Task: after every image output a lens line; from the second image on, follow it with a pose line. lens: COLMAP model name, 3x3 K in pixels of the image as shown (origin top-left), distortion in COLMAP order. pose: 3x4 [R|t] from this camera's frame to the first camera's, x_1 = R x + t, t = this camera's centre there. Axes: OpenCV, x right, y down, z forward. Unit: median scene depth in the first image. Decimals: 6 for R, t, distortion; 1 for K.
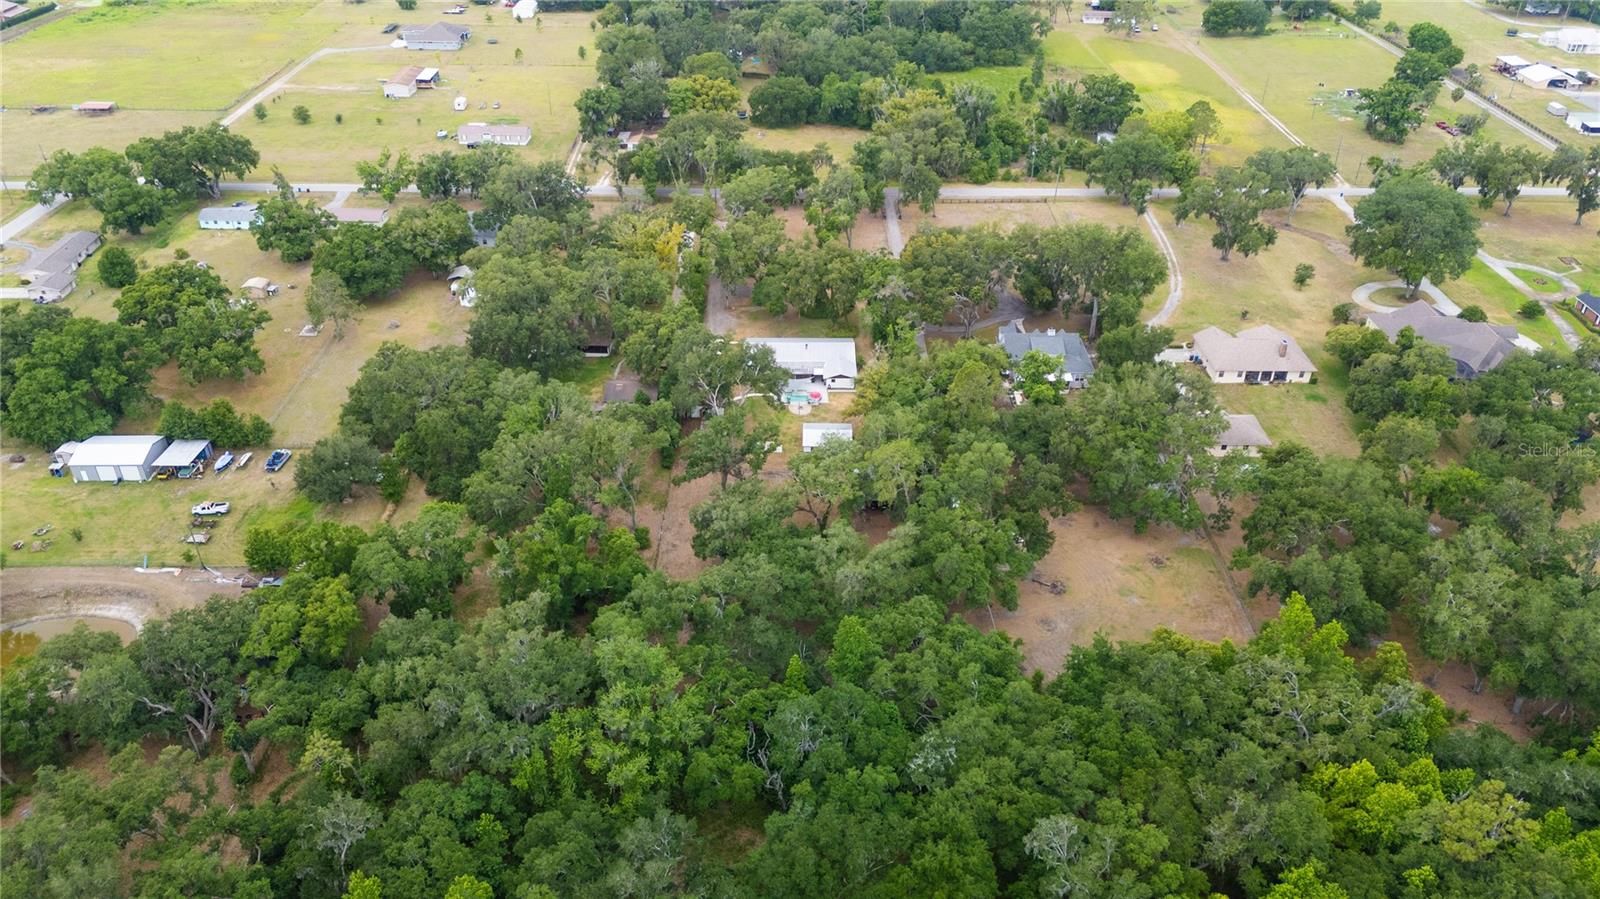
lens RADIAL K [[1171.3, 0, 797.0], [0, 1171.3, 461.7], [0, 0, 1]] dist [0.045530, -0.036354]
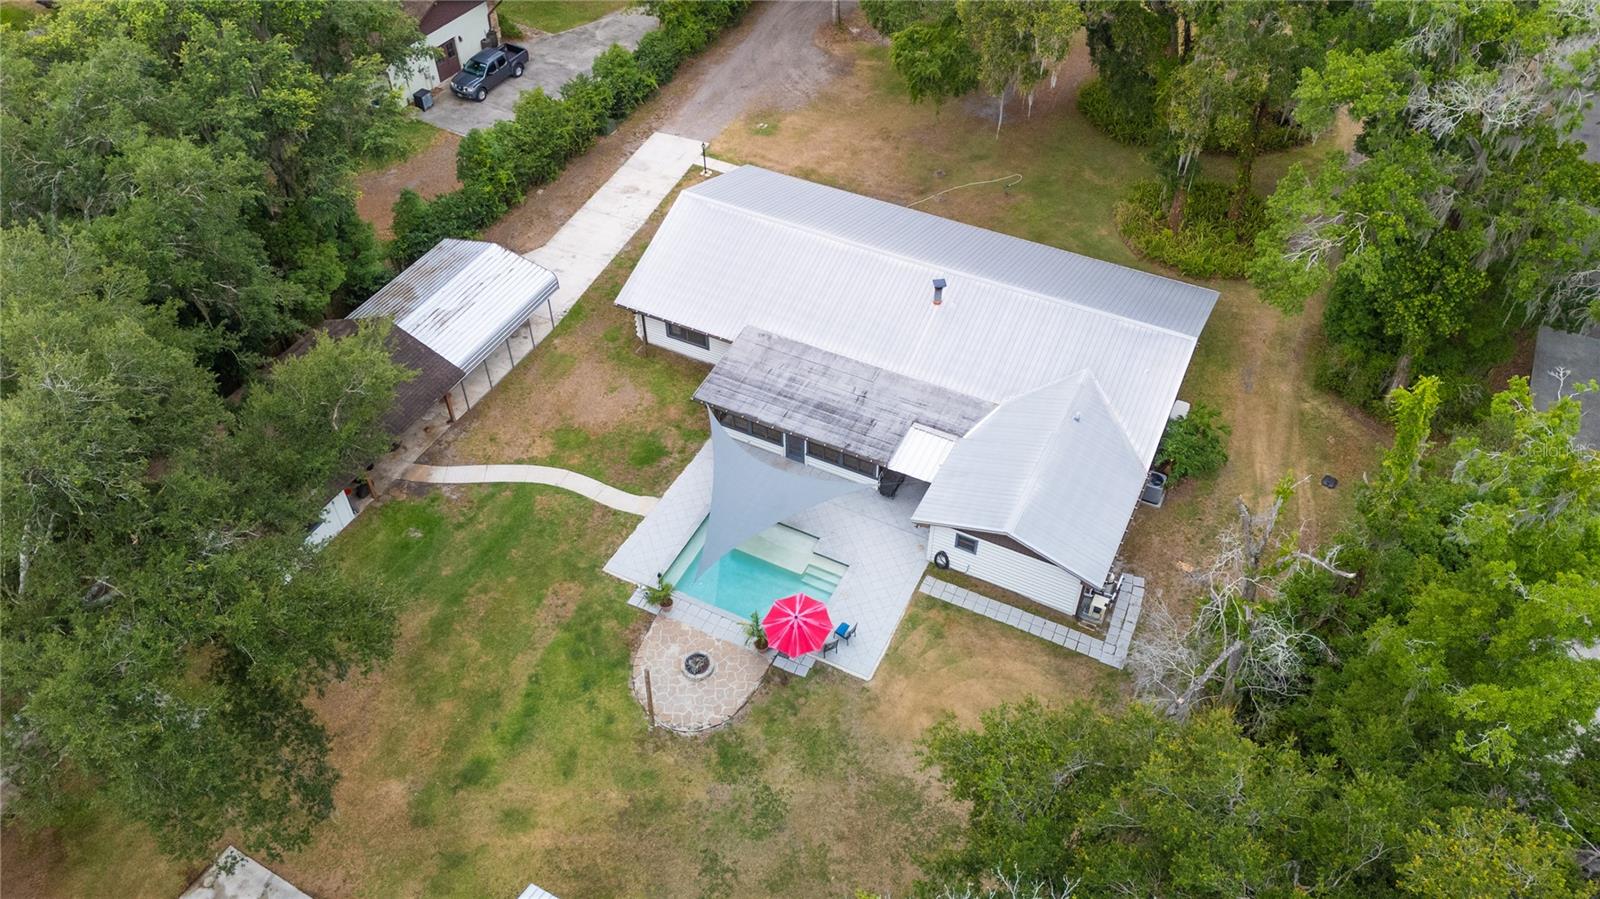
lens RADIAL K [[1171.3, 0, 790.2], [0, 1171.3, 472.0], [0, 0, 1]] dist [0.045530, -0.036354]
pose [[0.886400, 0.325192, -0.329461, 0.047556], [-0.237348, 0.930297, 0.279666, -0.093801], [0.397442, -0.169699, 0.901799, 0.633845]]
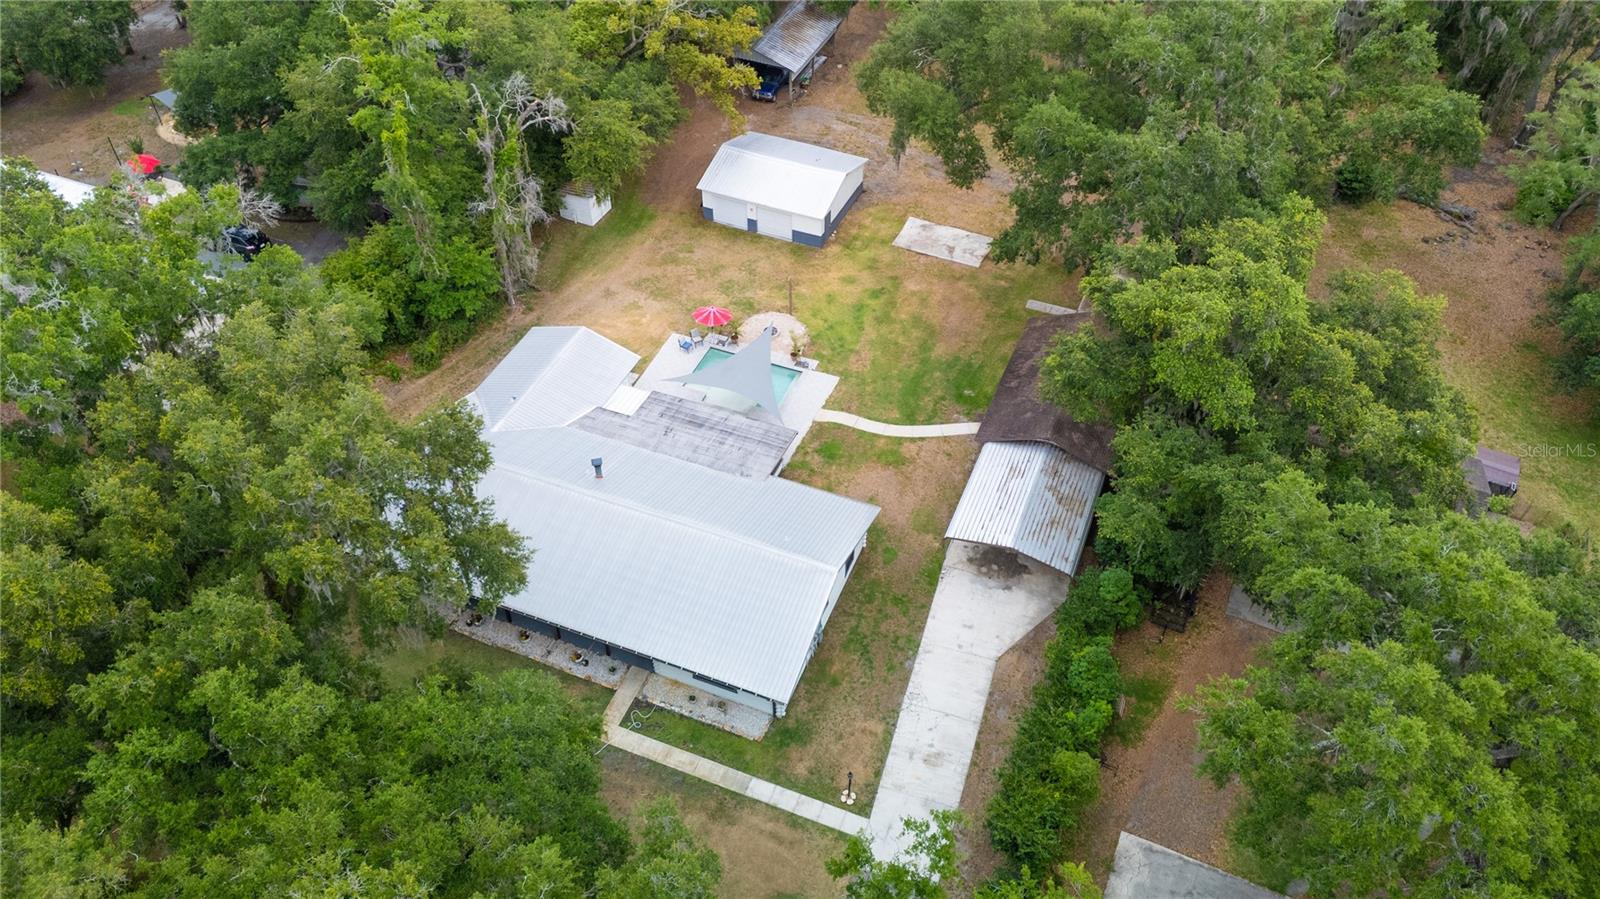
lens RADIAL K [[1171.3, 0, 804.1], [0, 1171.3, 453.4], [0, 0, 1]] dist [0.045530, -0.036354]
pose [[-0.922972, -0.281166, 0.262809, -0.070692], [0.192892, 0.252958, 0.948053, -0.245330], [-0.333040, 0.925720, -0.179239, 0.804668]]
